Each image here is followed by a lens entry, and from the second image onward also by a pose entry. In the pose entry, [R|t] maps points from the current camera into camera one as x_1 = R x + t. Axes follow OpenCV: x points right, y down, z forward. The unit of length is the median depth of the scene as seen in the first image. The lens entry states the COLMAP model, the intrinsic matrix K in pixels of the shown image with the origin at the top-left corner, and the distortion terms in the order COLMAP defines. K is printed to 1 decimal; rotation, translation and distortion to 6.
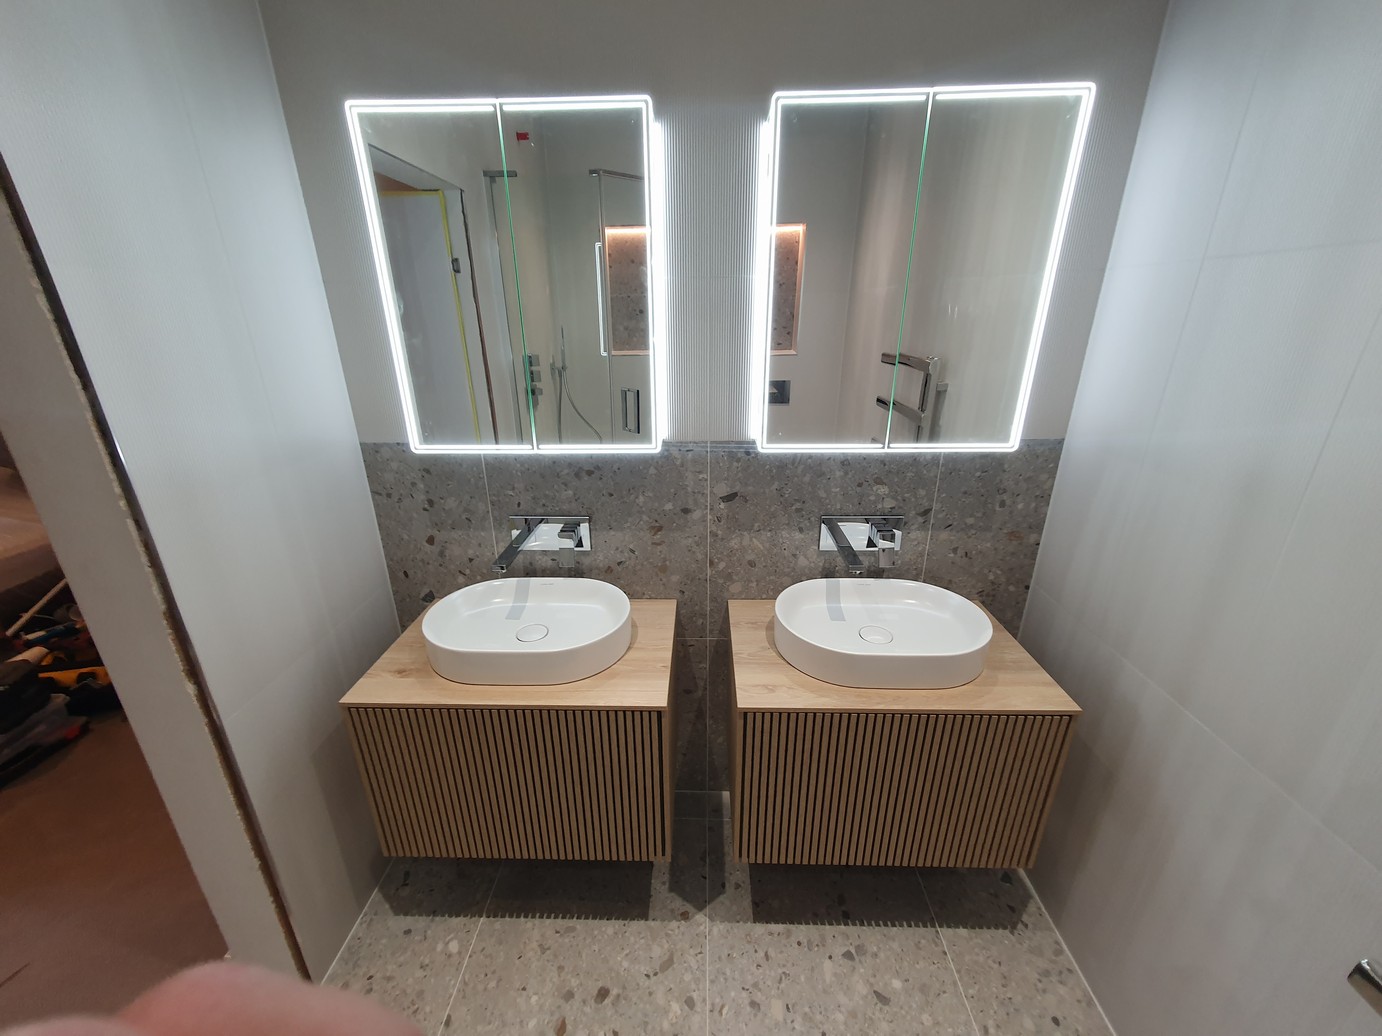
lens RADIAL K [[545.1, 0, 677.5], [0, 545.1, 504.5], [0, 0, 1]] dist [0.005459, -0.001345]
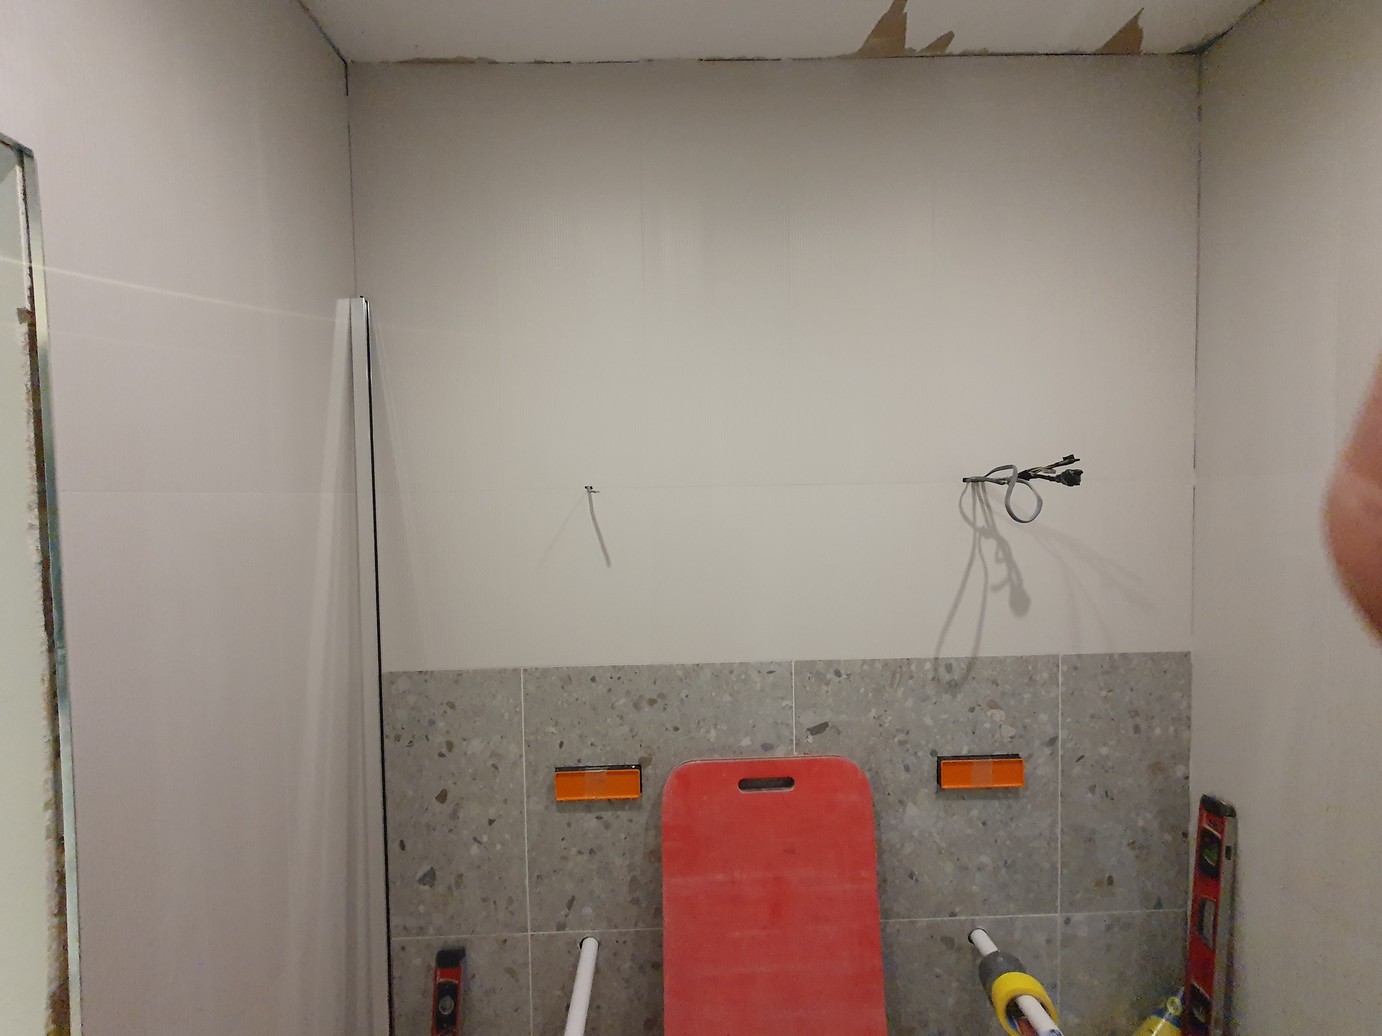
lens RADIAL K [[545.1, 0, 684.1], [0, 545.1, 523.1], [0, 0, 1]] dist [0.005459, -0.001345]
pose [[0.998288, -0.006969, 0.058076, -0.159343], [0.024472, 0.951564, -0.306475, -0.062519], [-0.053127, 0.307371, 0.950106, 0.126667]]
